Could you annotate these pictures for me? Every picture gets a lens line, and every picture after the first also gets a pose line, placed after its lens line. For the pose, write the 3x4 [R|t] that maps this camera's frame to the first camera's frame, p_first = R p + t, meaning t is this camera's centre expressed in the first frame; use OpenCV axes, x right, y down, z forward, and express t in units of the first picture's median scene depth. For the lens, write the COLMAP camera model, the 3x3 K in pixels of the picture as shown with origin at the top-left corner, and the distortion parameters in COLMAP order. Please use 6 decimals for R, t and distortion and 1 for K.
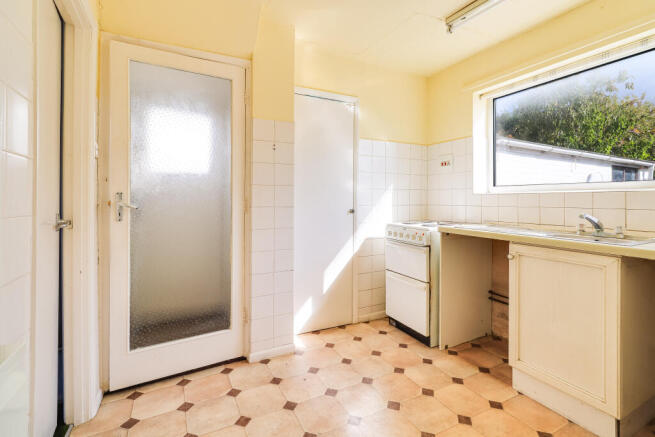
lens RADIAL K [[295.0, 0, 328.1], [0, 295.0, 198.9], [0, 0, 1]] dist [0.001374, 0.000238]
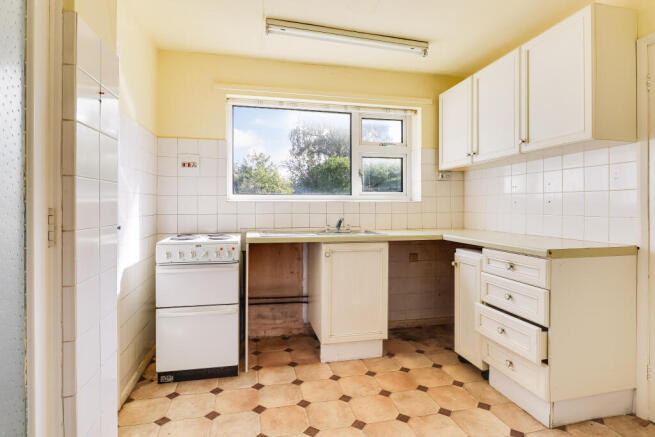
lens RADIAL K [[334.2, 0, 327.4], [0, 334.2, 207.9], [0, 0, 1]] dist [-0.002196, -0.000348]
pose [[0.272187, -0.005351, 0.962230, -0.589974], [-0.001400, 0.999981, 0.005956, -0.004206], [-0.962243, -0.002968, 0.272174, 0.519087]]
